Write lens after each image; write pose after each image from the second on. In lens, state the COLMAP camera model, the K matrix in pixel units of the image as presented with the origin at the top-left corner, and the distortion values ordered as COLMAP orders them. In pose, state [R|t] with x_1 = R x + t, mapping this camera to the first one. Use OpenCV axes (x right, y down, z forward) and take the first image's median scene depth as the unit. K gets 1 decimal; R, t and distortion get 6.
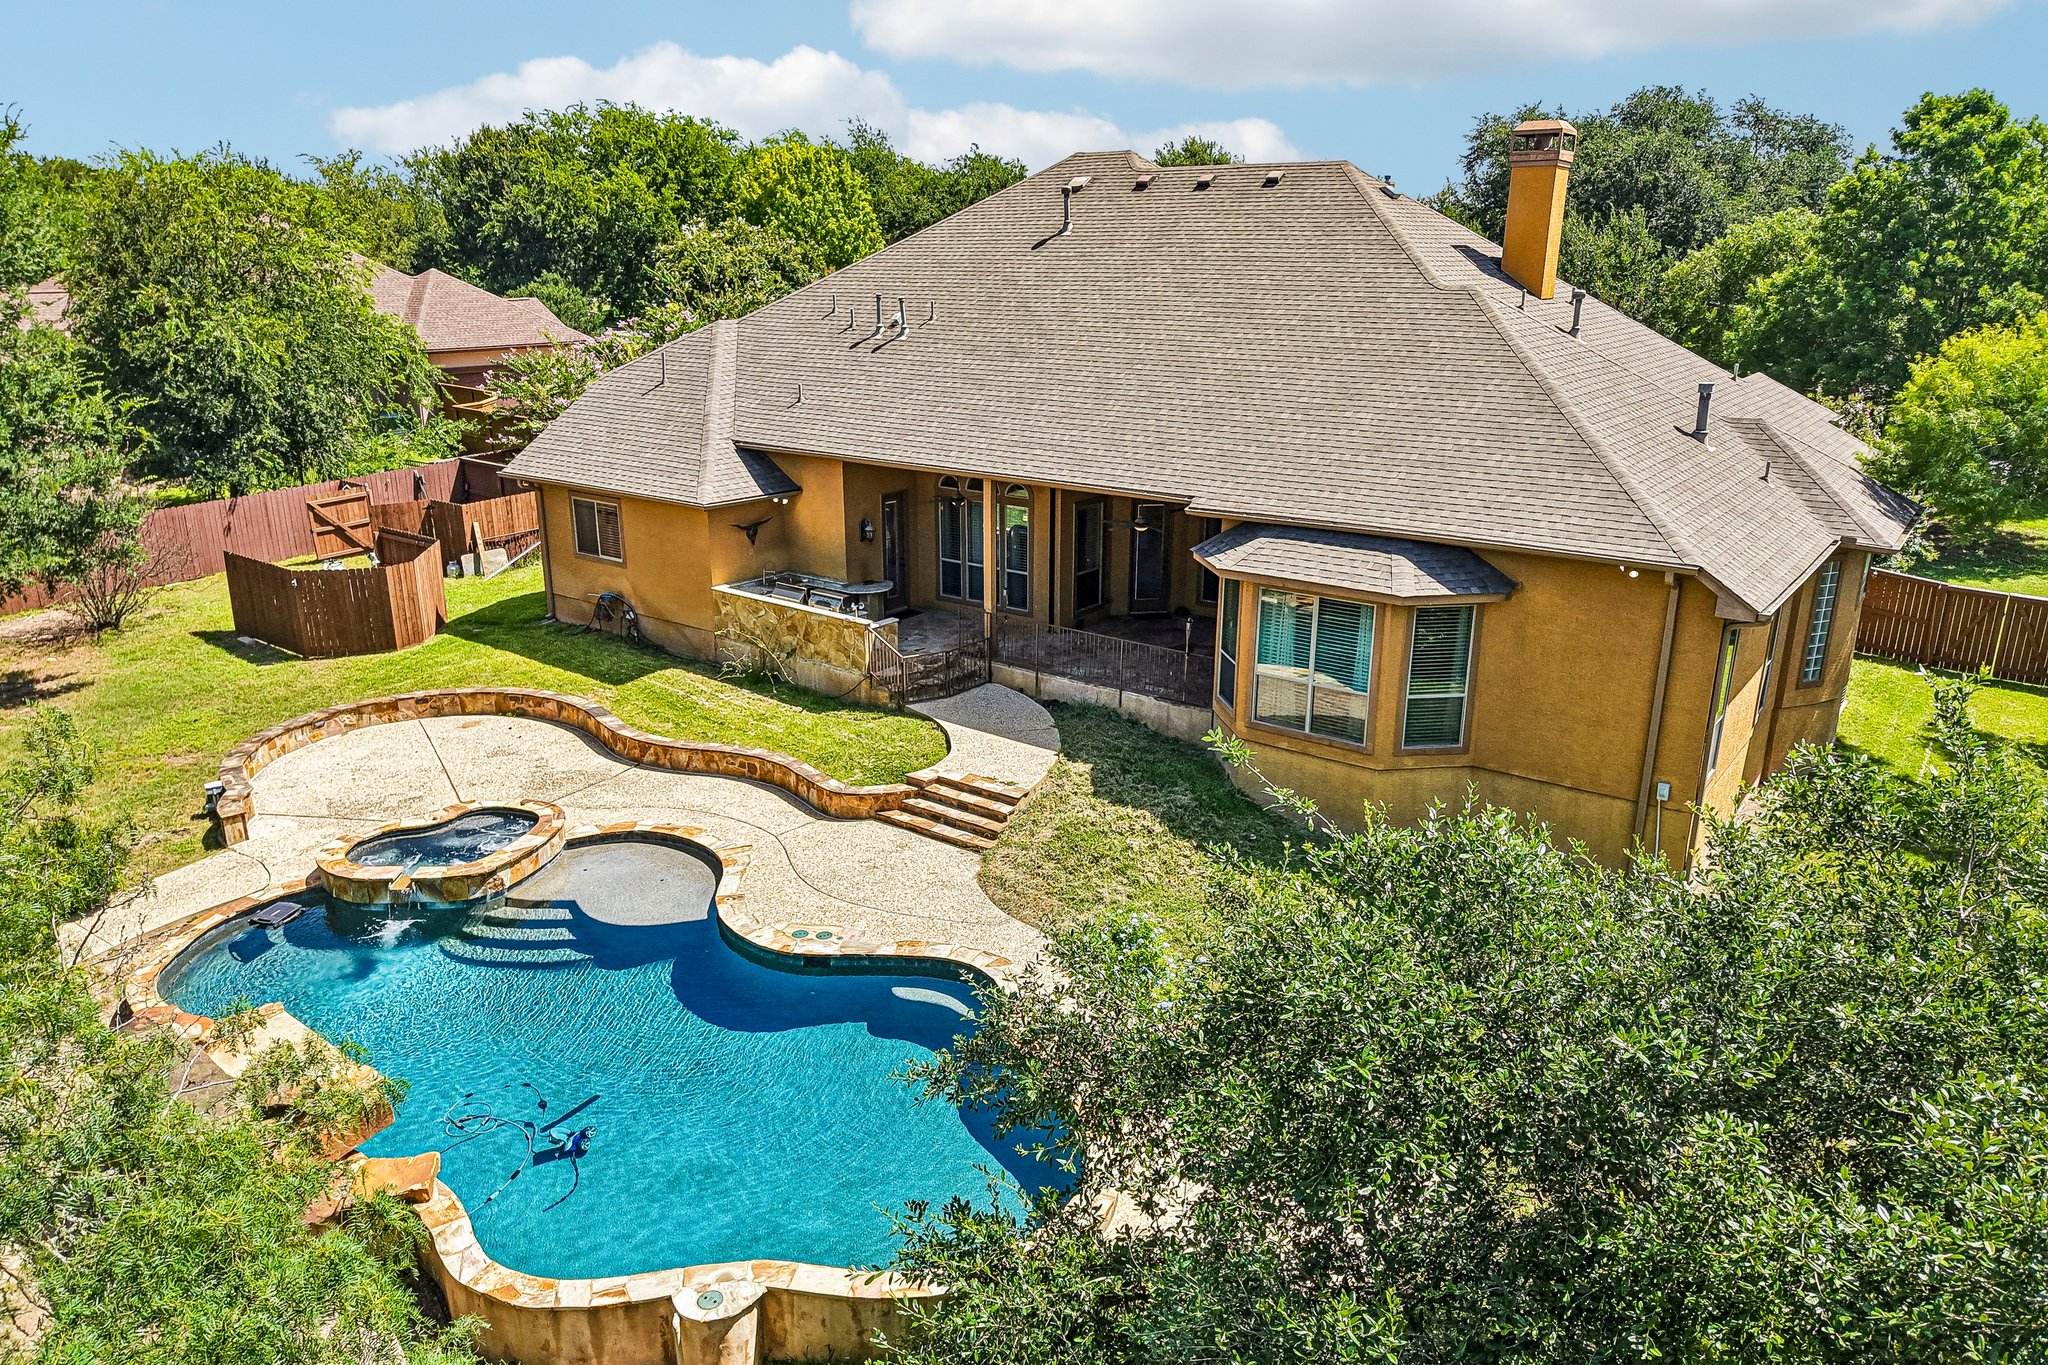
lens RADIAL K [[1377.7, 0, 1101.5], [0, 1377.7, 651.3], [0, 0, 1]] dist [0.018814, -0.015587]
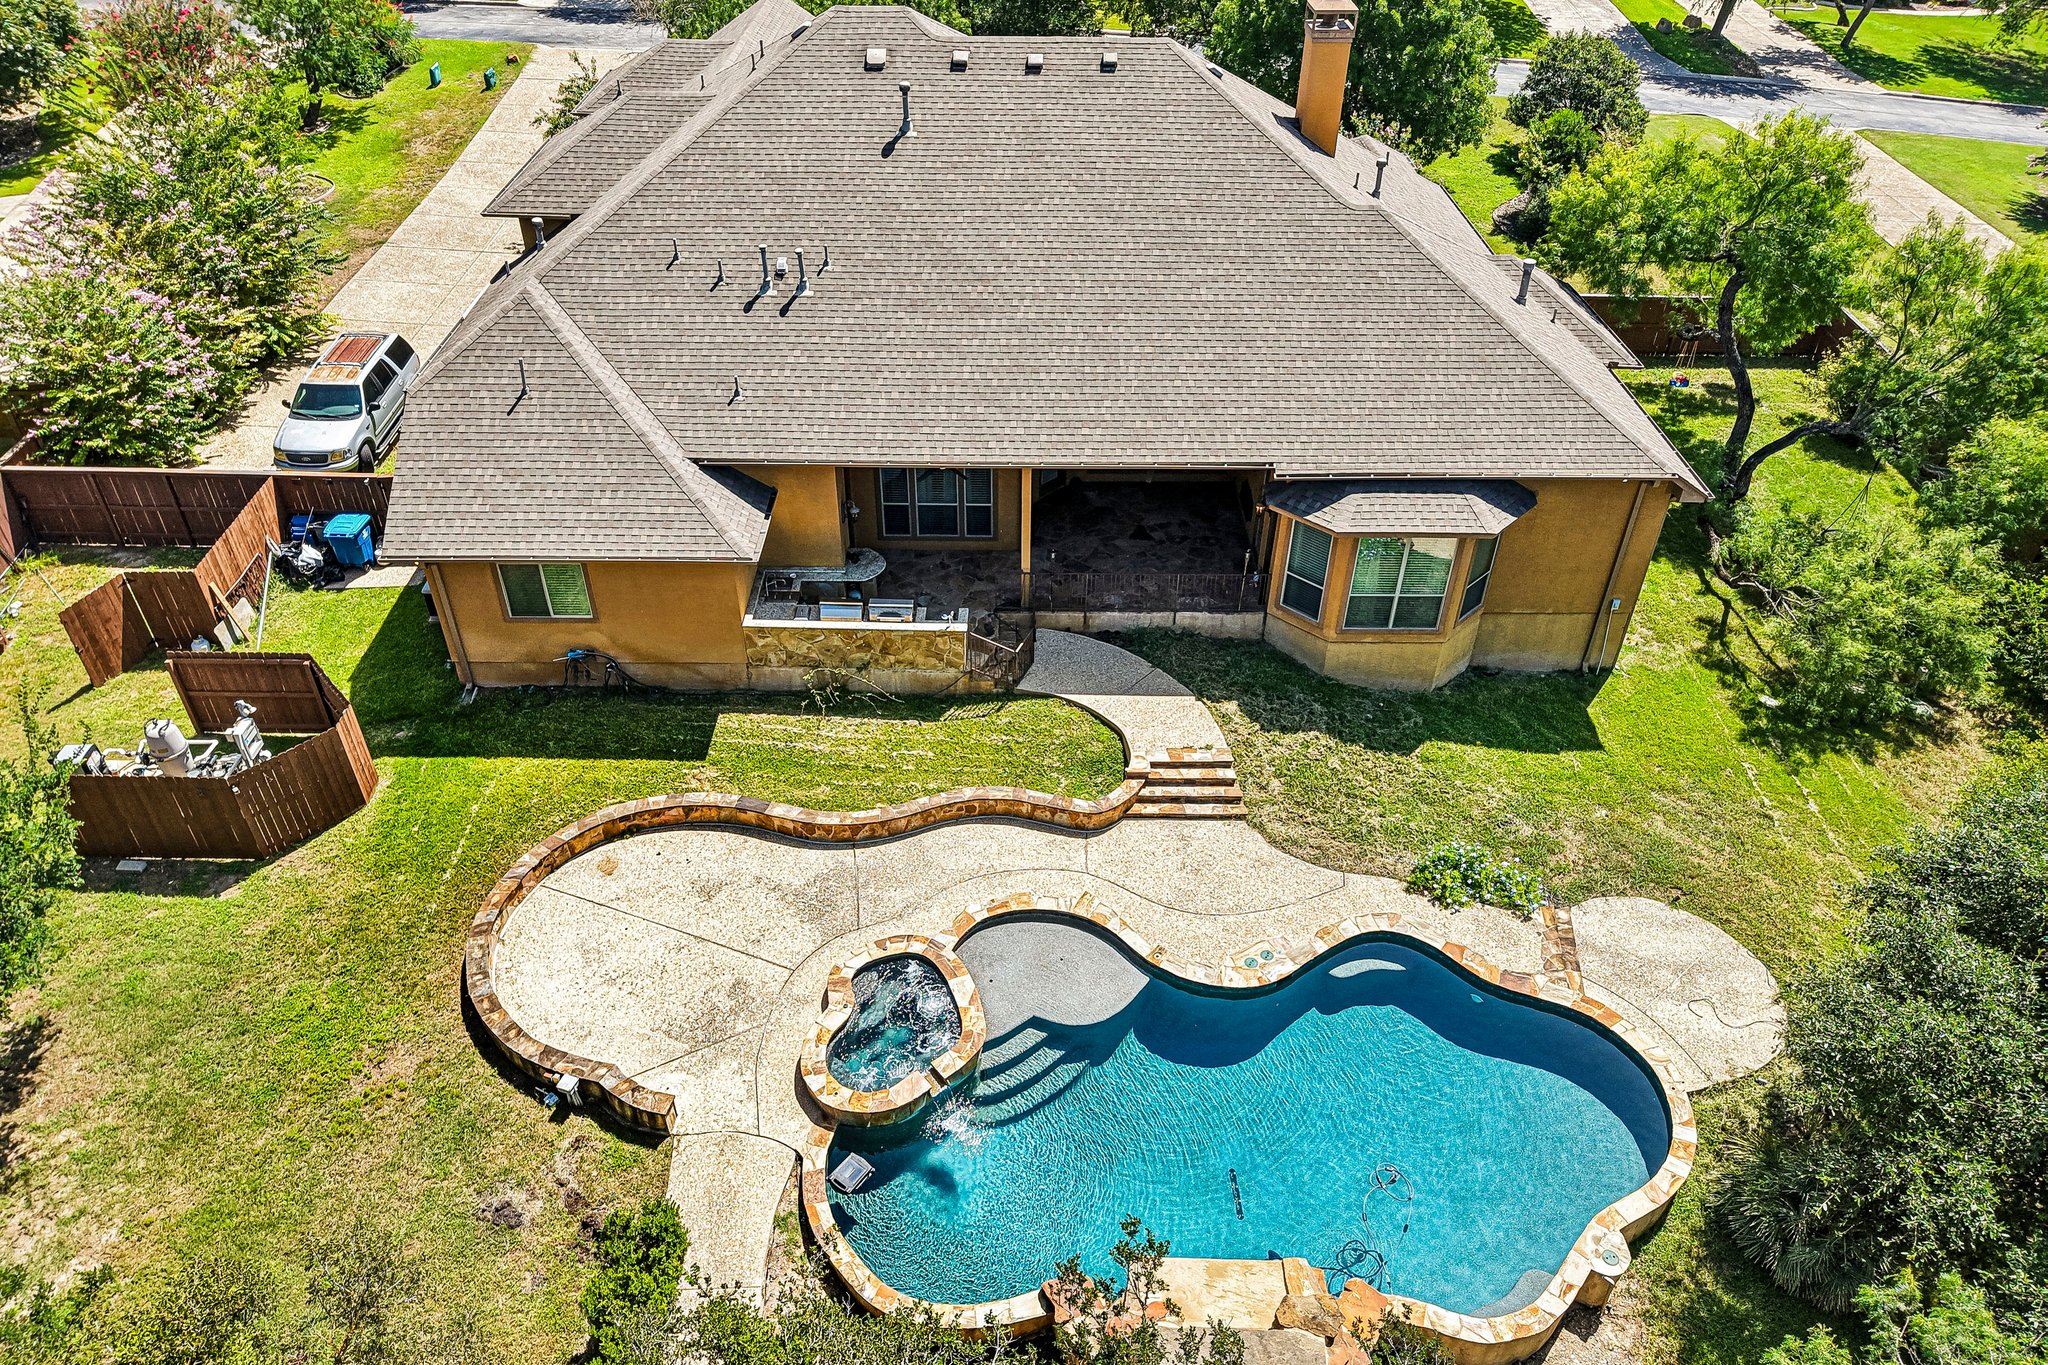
lens RADIAL K [[1377.7, 0, 1126.3], [0, 1377.7, 614.4], [0, 0, 1]] dist [0.018814, -0.015587]
pose [[0.804568, -0.323574, 0.497966, -0.619770], [0.142506, 0.919220, 0.367052, -0.416389], [-0.576508, -0.224355, 0.785686, 0.121867]]
